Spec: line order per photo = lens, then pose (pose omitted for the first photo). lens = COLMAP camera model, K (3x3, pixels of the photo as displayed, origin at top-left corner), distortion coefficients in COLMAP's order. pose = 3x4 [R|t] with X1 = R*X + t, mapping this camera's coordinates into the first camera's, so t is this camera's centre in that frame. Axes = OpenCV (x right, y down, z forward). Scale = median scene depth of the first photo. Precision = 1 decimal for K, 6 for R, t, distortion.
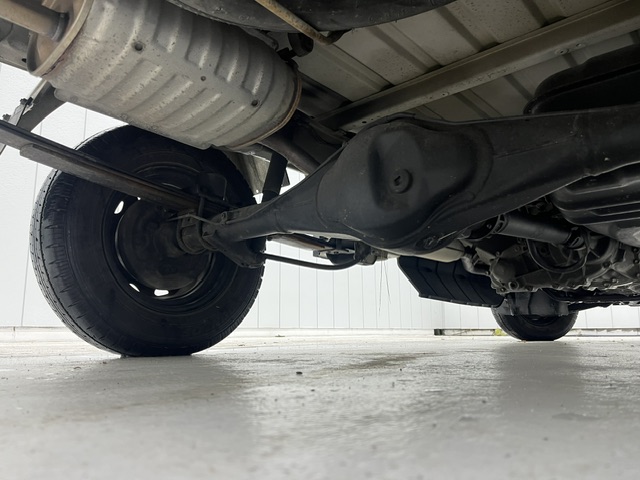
lens RADIAL K [[483.6, 0, 322.0], [0, 483.6, 247.9], [0, 0, 1]] dist [0.072681, -0.111942]
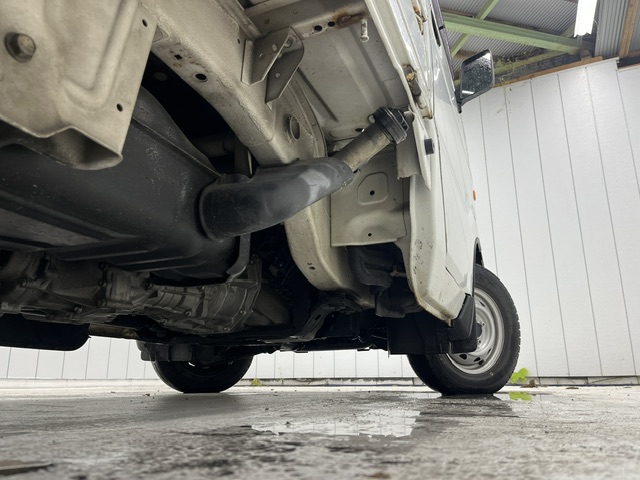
lens RADIAL K [[487.0, 0, 319.2], [0, 487.0, 244.8], [0, 0, 1]] dist [0.051161, -0.076613]
pose [[0.944043, 0.087828, 0.317912, 0.738600], [-0.054961, 0.992307, -0.110931, 0.036975], [-0.325210, 0.087251, 0.941608, 0.223934]]
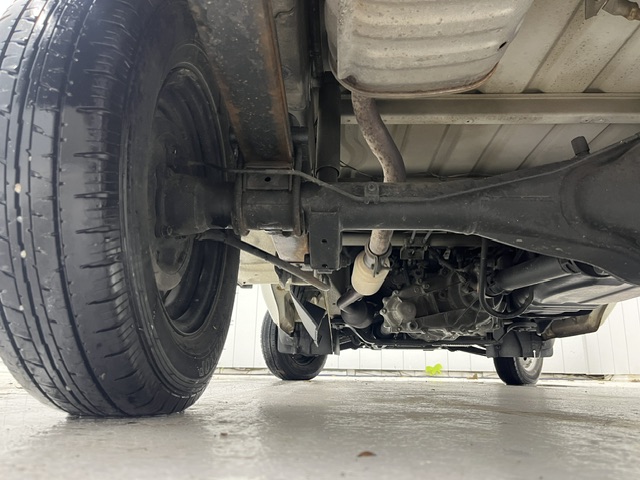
lens RADIAL K [[487.0, 0, 319.2], [0, 487.0, 244.8], [0, 0, 1]] dist [0.051161, -0.076613]
pose [[0.764684, 0.176438, 0.619780, -0.447329], [-0.127818, 0.984206, -0.122480, 0.066963], [-0.631601, 0.014439, 0.775159, 0.379184]]
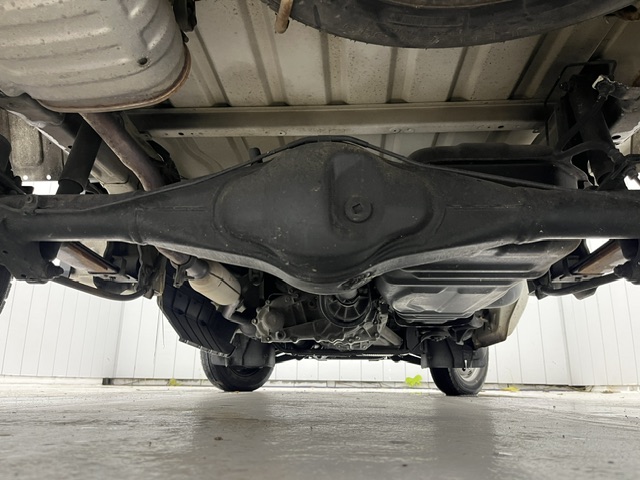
lens RADIAL K [[487.0, 0, 319.2], [0, 487.0, 244.8], [0, 0, 1]] dist [0.051161, -0.076613]
pose [[0.784358, 0.182512, 0.592851, -0.194847], [-0.121633, 0.982434, -0.141524, 0.028811], [-0.608266, 0.038895, 0.792779, 0.160808]]
